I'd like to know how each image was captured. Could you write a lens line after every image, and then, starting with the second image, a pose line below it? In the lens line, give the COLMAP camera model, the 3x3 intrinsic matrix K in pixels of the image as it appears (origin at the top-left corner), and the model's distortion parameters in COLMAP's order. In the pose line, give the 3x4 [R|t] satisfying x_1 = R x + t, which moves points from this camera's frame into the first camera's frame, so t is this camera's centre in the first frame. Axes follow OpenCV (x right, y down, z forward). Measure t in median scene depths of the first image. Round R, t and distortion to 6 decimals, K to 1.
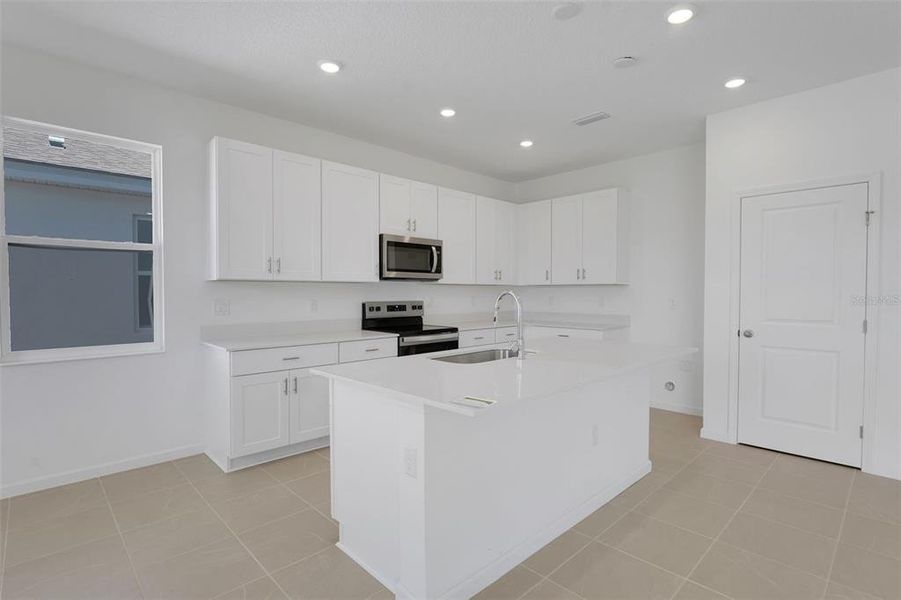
lens RADIAL K [[434.9, 0, 450.5], [0, 434.9, 300.0], [0, 0, 1]] dist [0.001423, 0.000116]
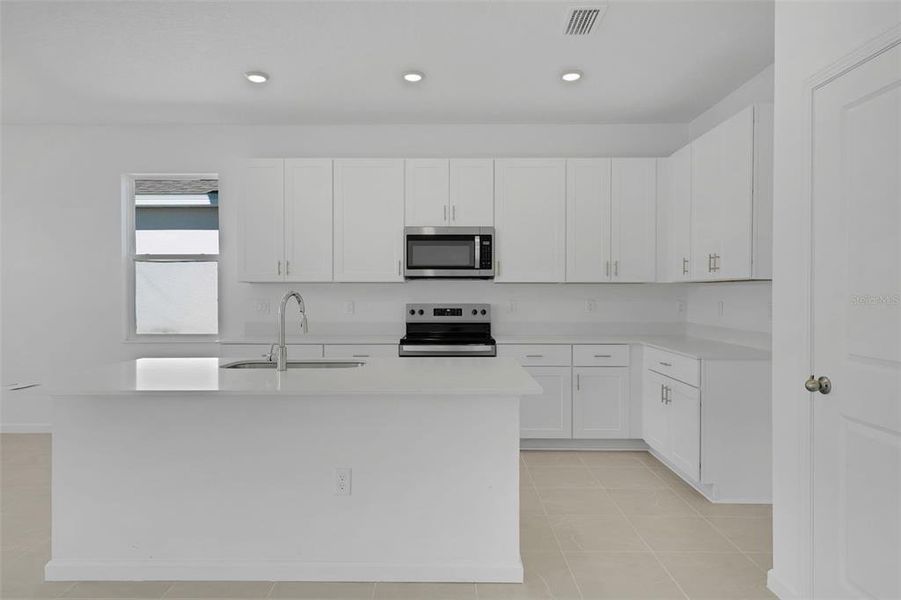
lens RADIAL K [[544.0, 0, 450.5], [0, 544.0, 300.0], [0, 0, 1]] dist [-0.000111, -0.000236]
pose [[0.715109, 0.009454, -0.698949, 0.686172], [-0.013690, 0.999906, -0.000482, -0.004641], [0.698879, 0.009914, 0.715171, 0.273163]]
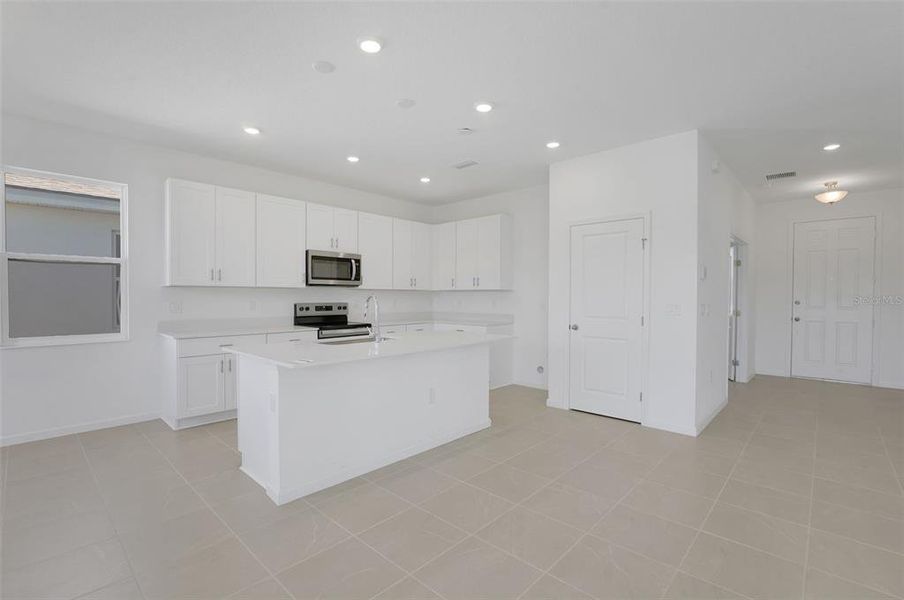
lens RADIAL K [[404.2, 0, 439.8], [0, 404.2, 301.6], [0, 0, 1]] dist [-0.001574, -0.000113]
pose [[0.999366, 0.002395, 0.035531, 0.188250], [-0.002255, 0.999990, -0.003980, 0.003456], [-0.035540, 0.003897, 0.999361, -0.200286]]
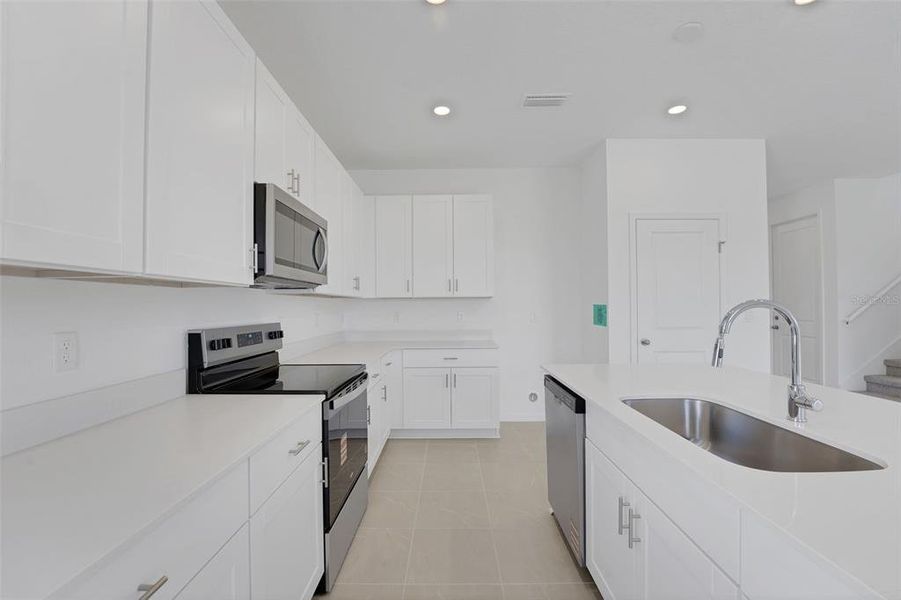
lens RADIAL K [[376.9, 0, 442.1], [0, 376.9, 301.5], [0, 0, 1]] dist [-0.026198, -0.000078]
pose [[0.716003, 0.001352, 0.698096, -0.300142], [0.020537, 0.999524, -0.023000, -0.011810], [-0.697795, 0.030805, 0.715635, 0.578272]]
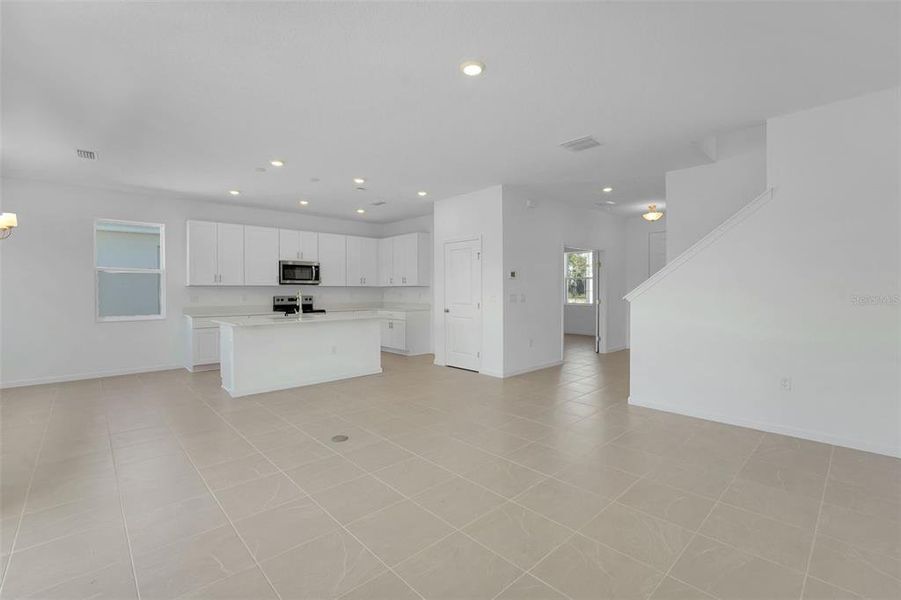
lens RADIAL K [[390.1, 0, 438.5], [0, 390.1, 294.2], [0, 0, 1]] dist [-0.000254, -0.000030]
pose [[0.999430, -0.004298, -0.033488, 0.600693], [0.003965, 0.999942, -0.010020, 0.016400], [0.033529, 0.009882, 0.999389, -0.702496]]
